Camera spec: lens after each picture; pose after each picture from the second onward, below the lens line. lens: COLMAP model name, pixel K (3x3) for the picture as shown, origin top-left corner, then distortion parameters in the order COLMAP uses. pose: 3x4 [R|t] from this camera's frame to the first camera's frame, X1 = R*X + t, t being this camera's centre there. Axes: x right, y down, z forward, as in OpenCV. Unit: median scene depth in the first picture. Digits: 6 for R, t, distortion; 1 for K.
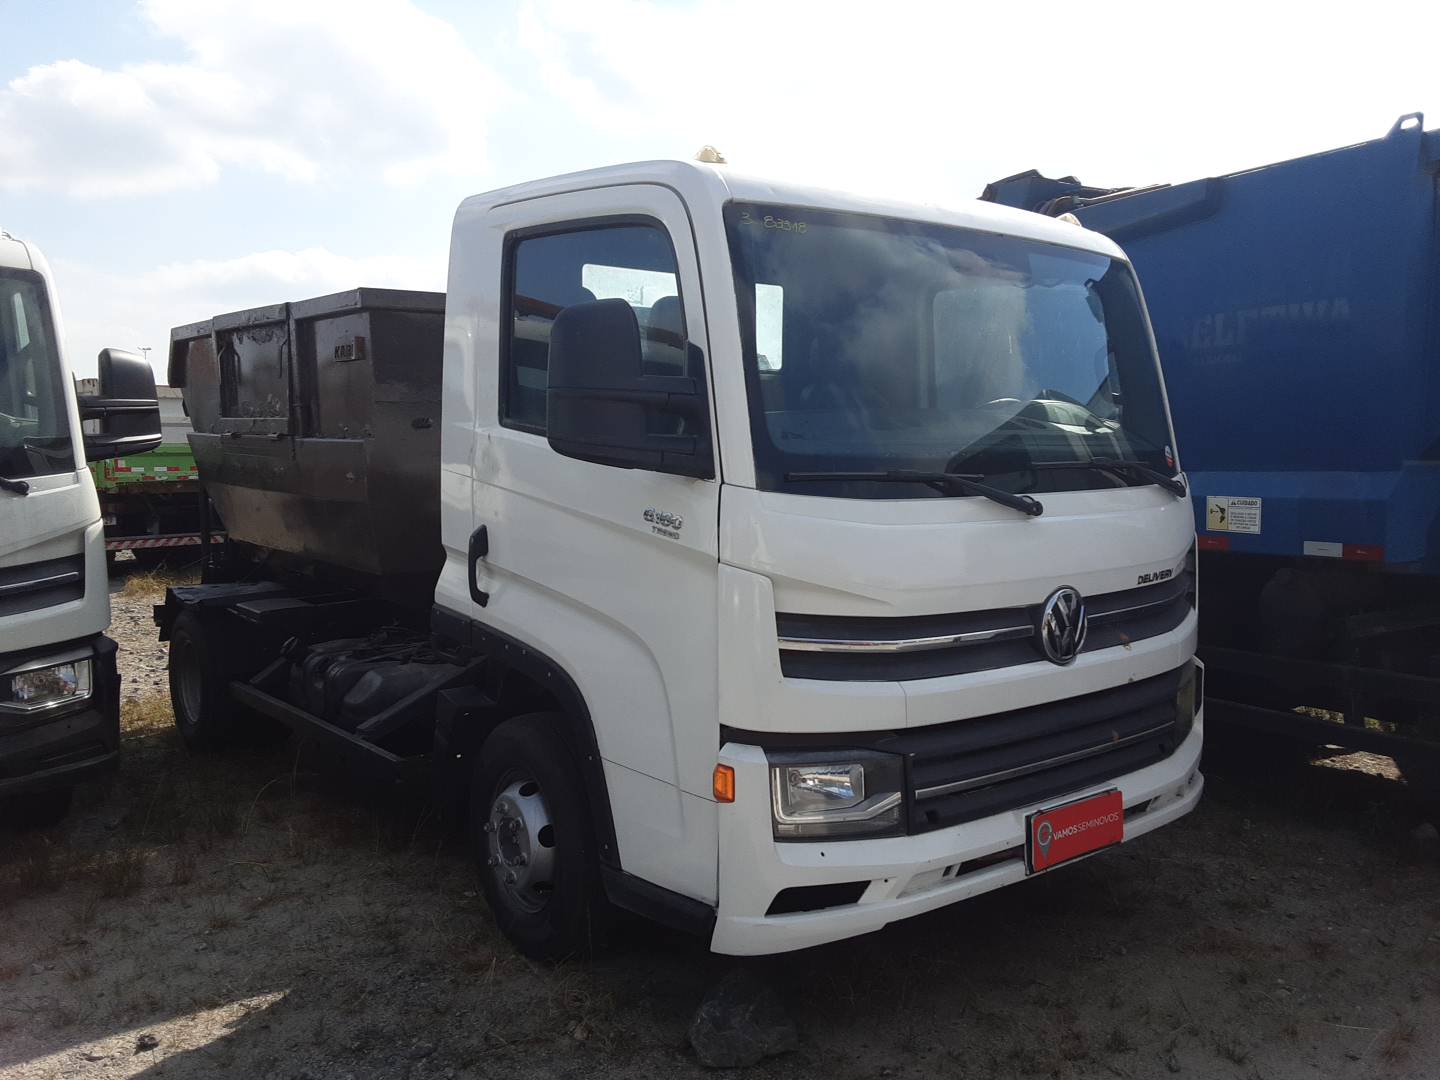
lens RADIAL K [[1138.2, 0, 730.2], [0, 1138.2, 533.7], [0, 0, 1]] dist [0.081418, -0.083014]
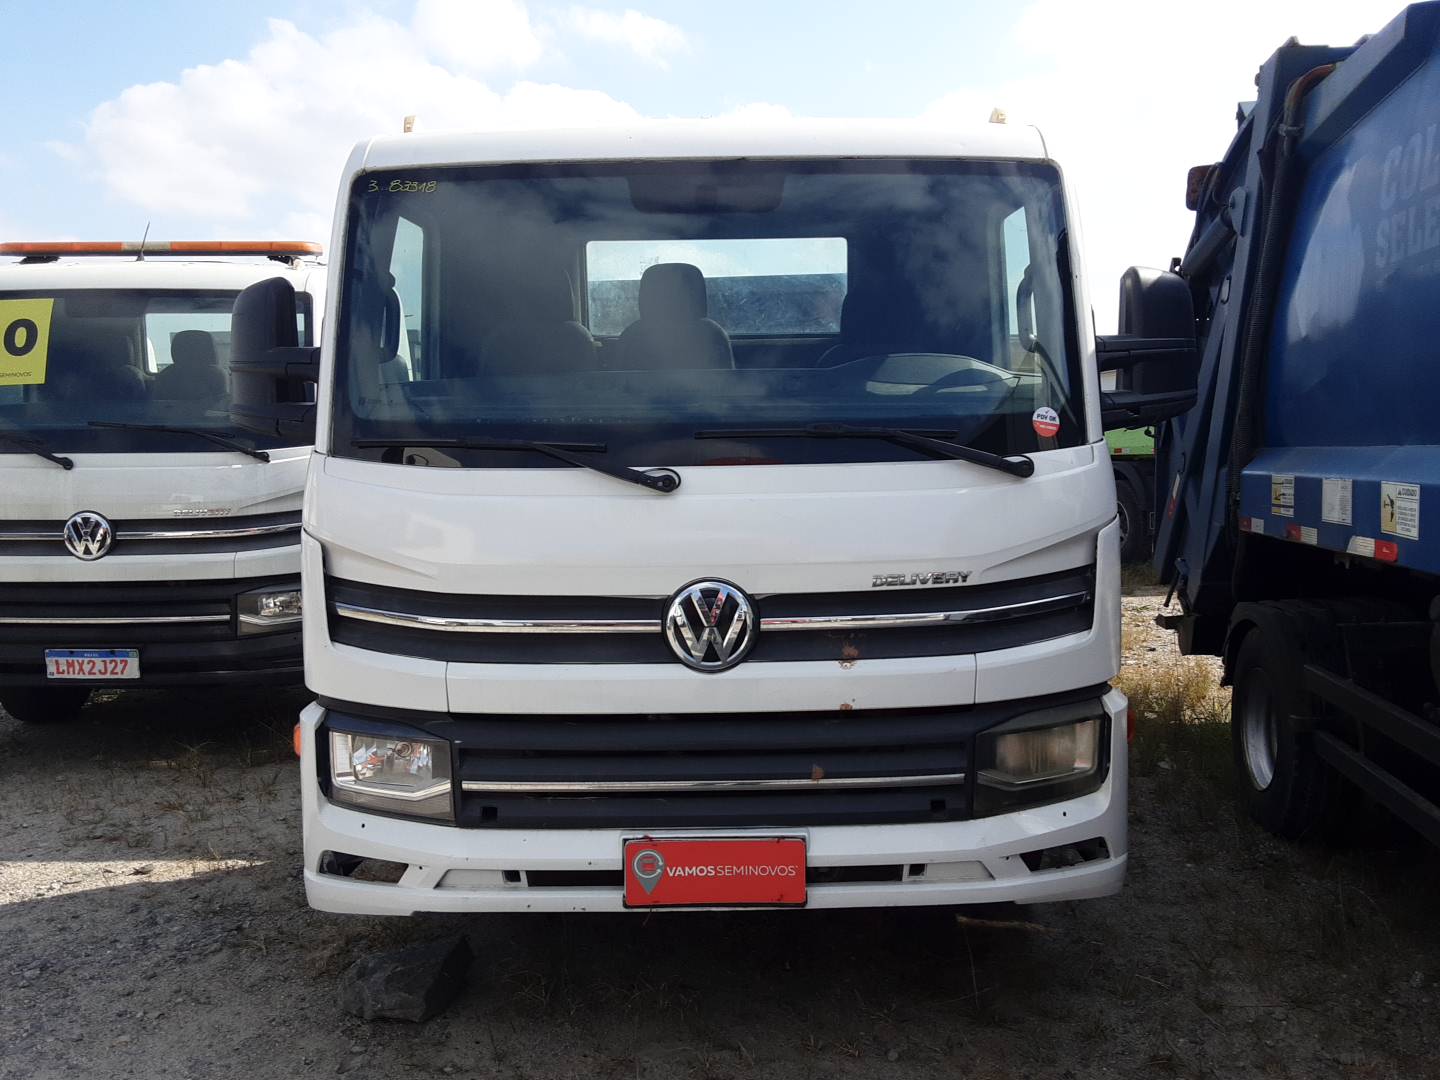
lens RADIAL K [[1138.2, 0, 743.6], [0, 1138.2, 536.4], [0, 0, 1]] dist [0.081418, -0.083014]
pose [[0.789167, 0.047748, -0.612320, 0.829747], [-0.037421, 0.998859, 0.029661, -0.010089], [0.613038, -0.000494, 0.790054, 0.368775]]
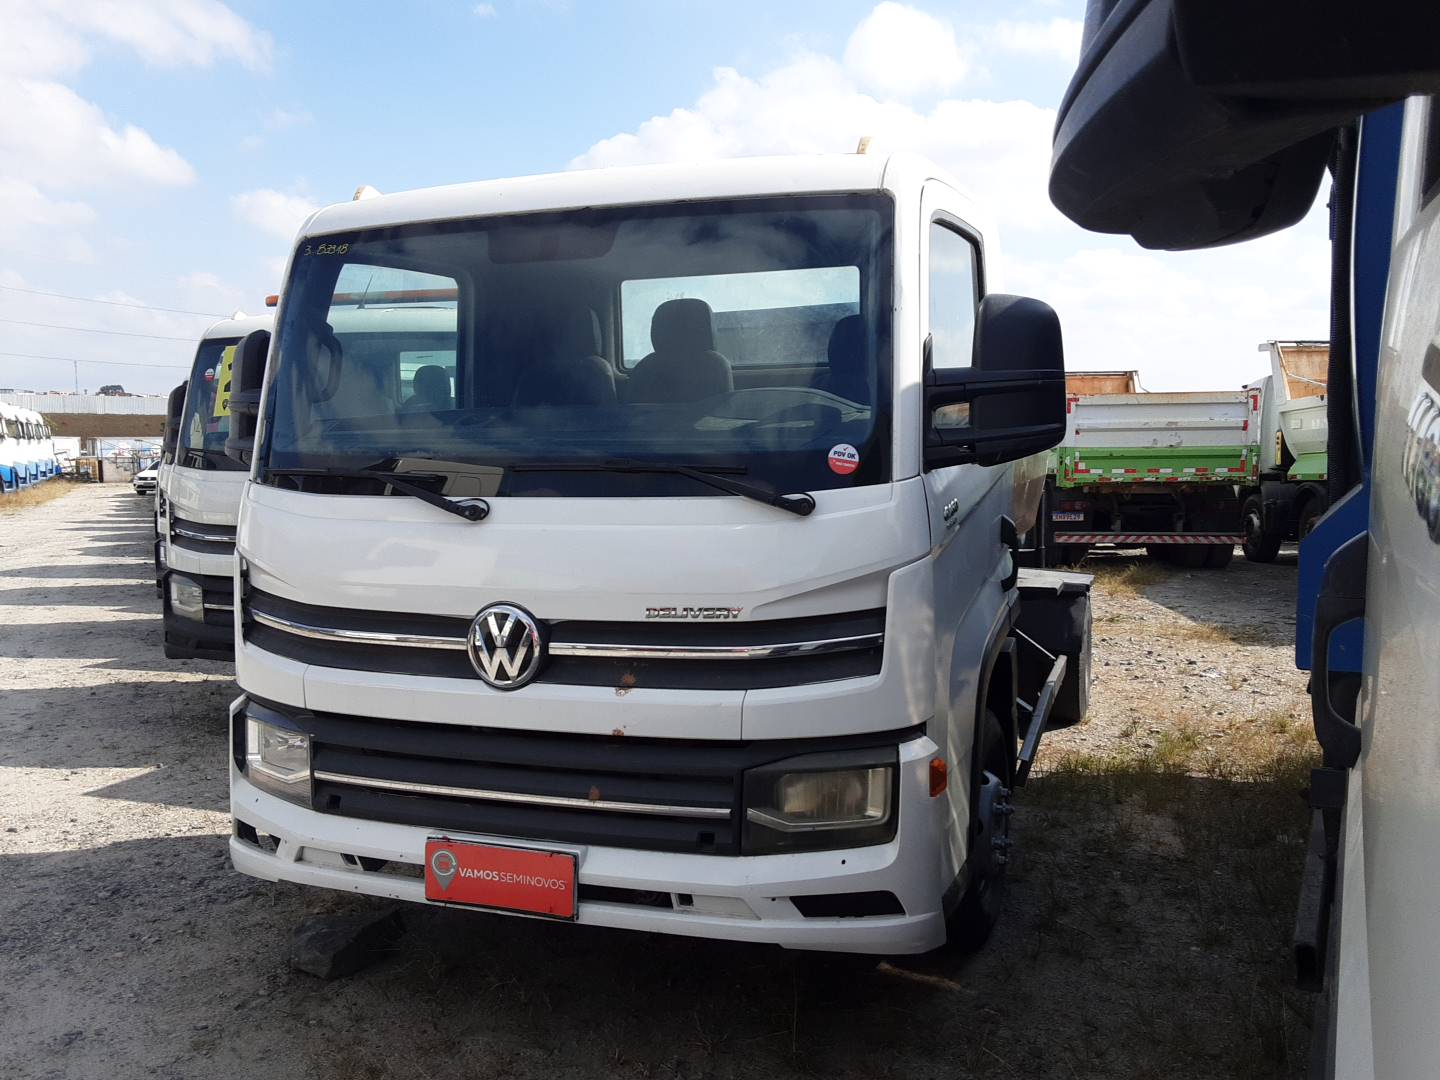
lens RADIAL K [[1138.2, 0, 764.4], [0, 1138.2, 541.3], [0, 0, 1]] dist [0.081418, -0.083014]
pose [[0.546589, 0.063047, -0.835024, 1.161728], [-0.059901, 0.997551, 0.036108, -0.046565], [0.835256, 0.030282, 0.549027, 0.691753]]
